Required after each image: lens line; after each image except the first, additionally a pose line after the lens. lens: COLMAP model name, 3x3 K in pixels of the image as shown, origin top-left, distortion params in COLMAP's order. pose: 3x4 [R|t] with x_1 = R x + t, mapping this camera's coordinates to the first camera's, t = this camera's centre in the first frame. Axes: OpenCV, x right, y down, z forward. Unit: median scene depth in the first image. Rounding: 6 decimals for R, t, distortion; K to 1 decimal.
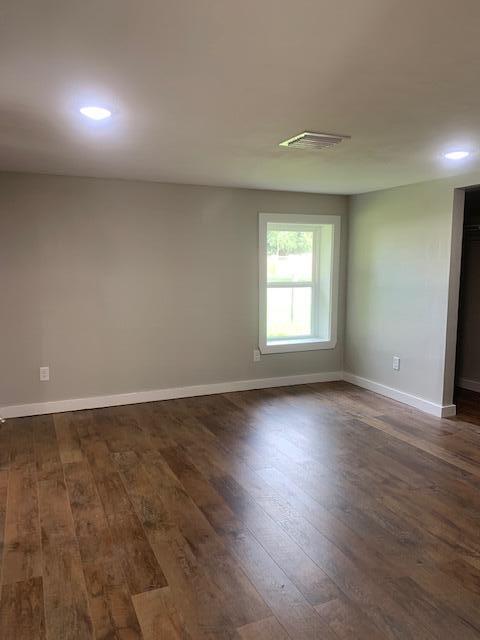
lens RADIAL K [[485.6, 0, 240.0], [0, 485.6, 320.0], [0, 0, 1]] dist [0.000529, -0.007947]
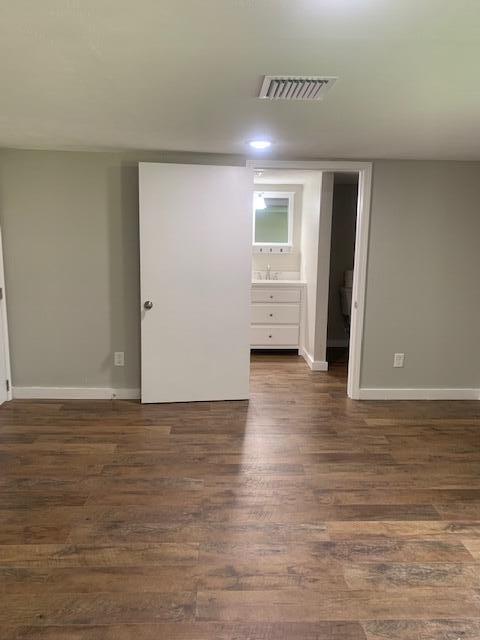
lens RADIAL K [[485.6, 0, 240.0], [0, 485.6, 320.0], [0, 0, 1]] dist [0.000529, -0.007947]
pose [[-0.360637, 0.140094, -0.922125, 0.937730], [-0.125773, 0.972321, 0.196909, -0.157244], [0.924187, 0.186991, -0.333035, 1.253388]]
